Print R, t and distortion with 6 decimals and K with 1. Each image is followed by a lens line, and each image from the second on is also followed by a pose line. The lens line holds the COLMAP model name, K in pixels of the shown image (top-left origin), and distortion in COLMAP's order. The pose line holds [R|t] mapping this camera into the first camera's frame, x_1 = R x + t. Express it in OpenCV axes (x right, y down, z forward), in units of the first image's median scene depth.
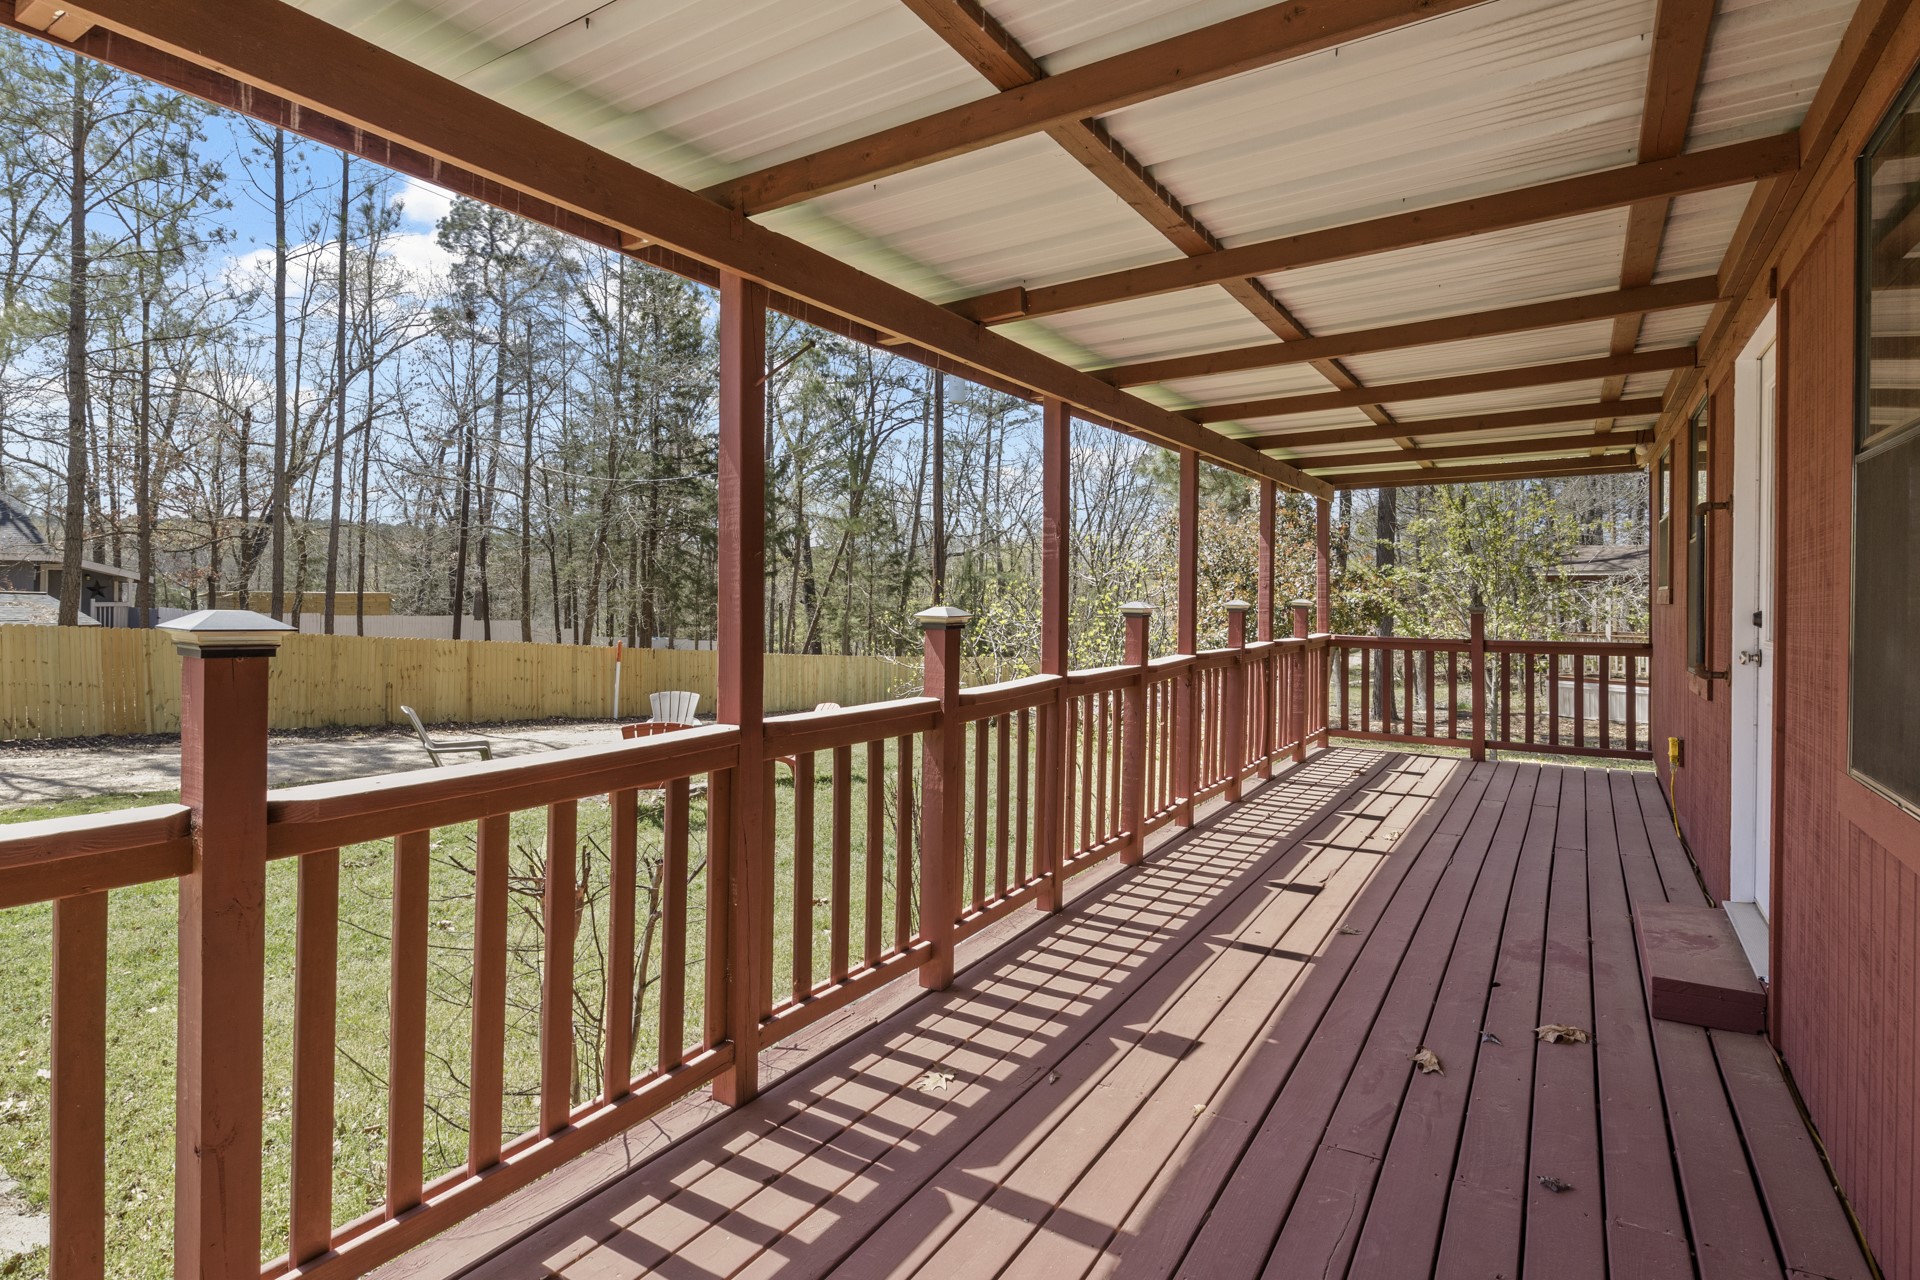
lens RADIAL K [[1003.0, 0, 955.2], [0, 1003.0, 589.2], [0, 0, 1]] dist [-0.002506, -0.000485]
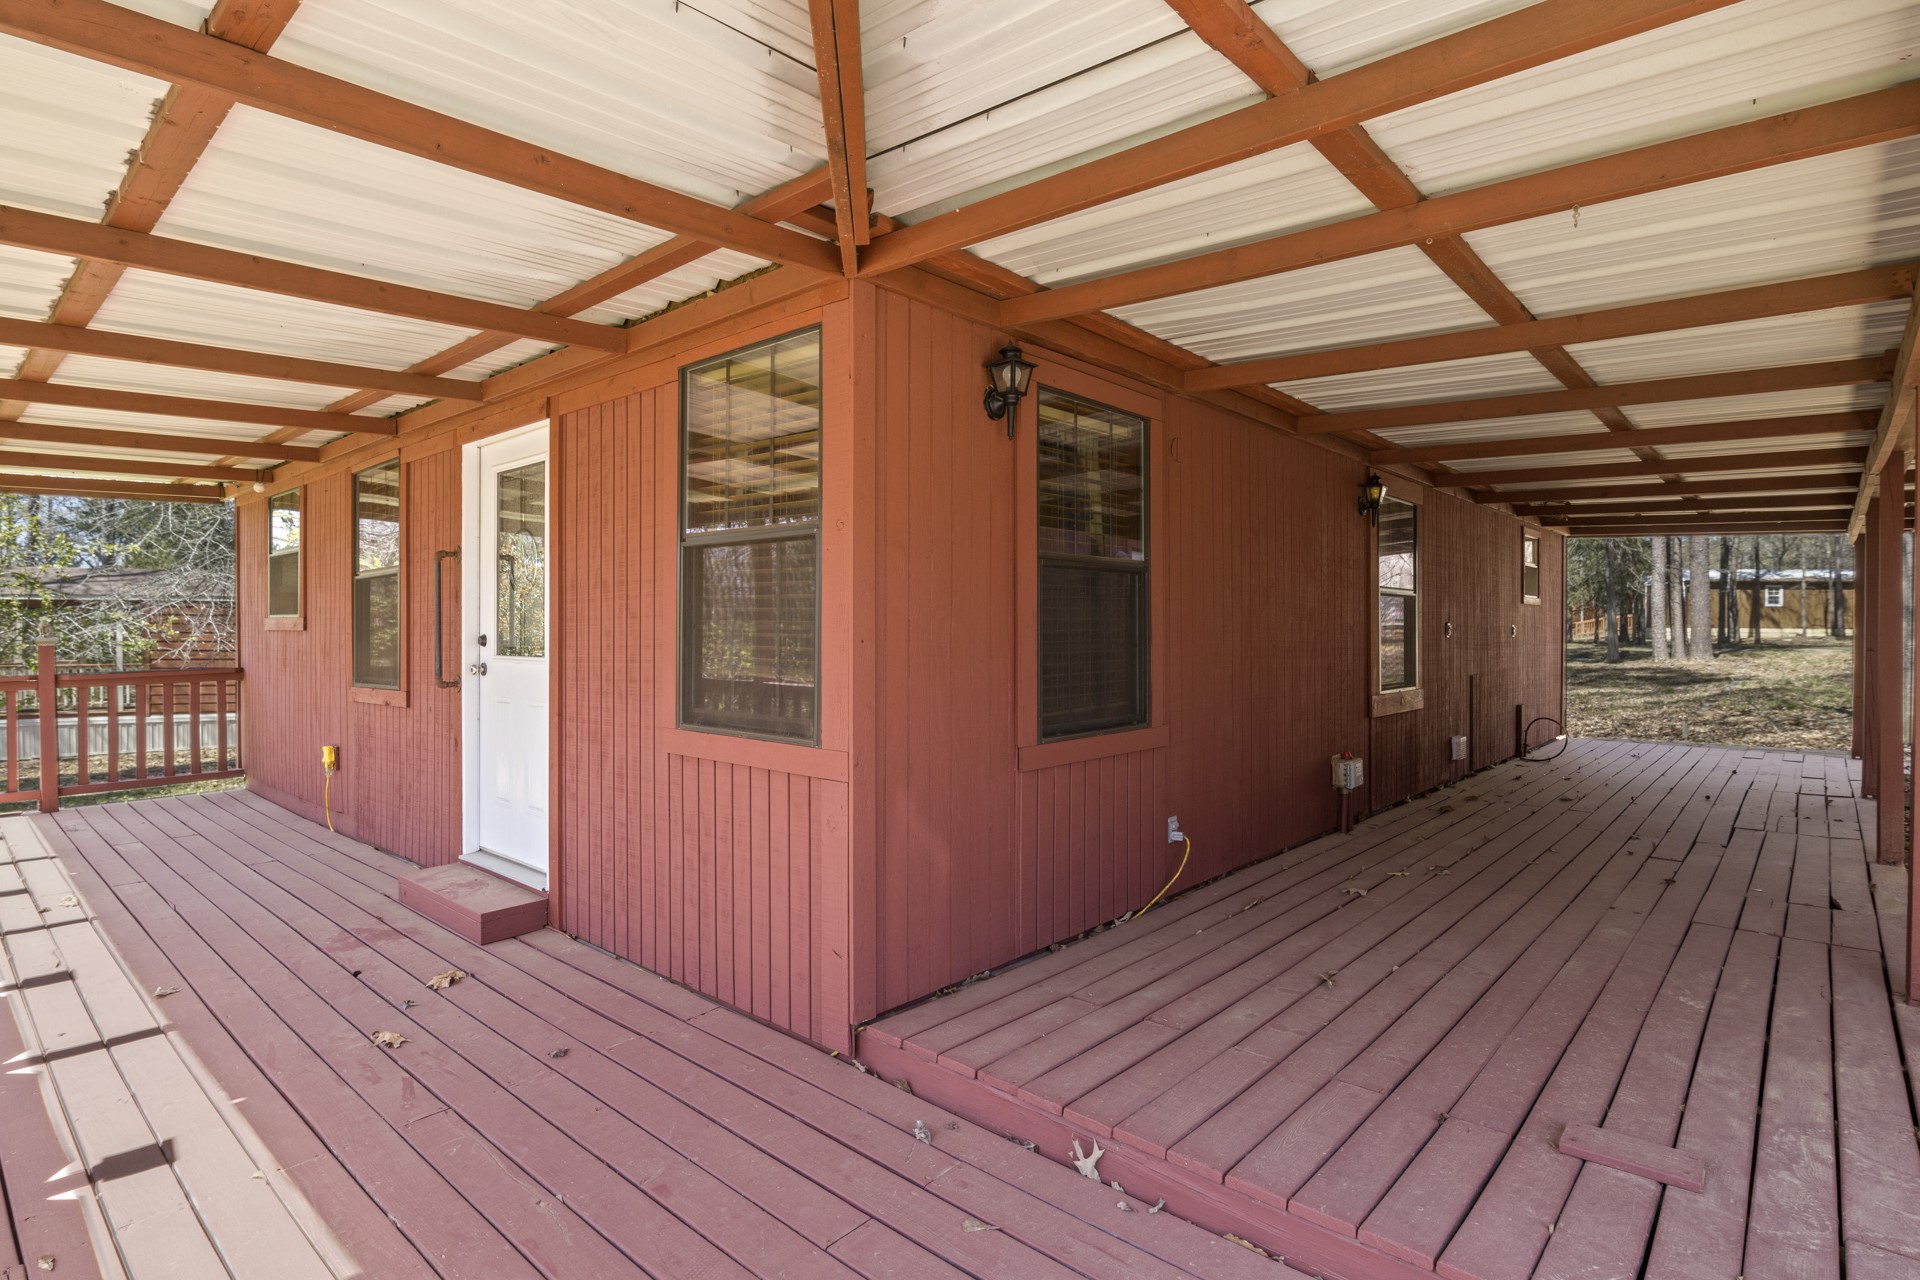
lens RADIAL K [[964.8, 0, 957.4], [0, 964.8, 627.3], [0, 0, 1]] dist [-0.004231, -0.000106]
pose [[0.172137, -0.015336, 0.984954, -0.448112], [0.002023, 0.999882, 0.015215, -0.007860], [-0.985071, -0.000626, 0.172148, 0.170947]]
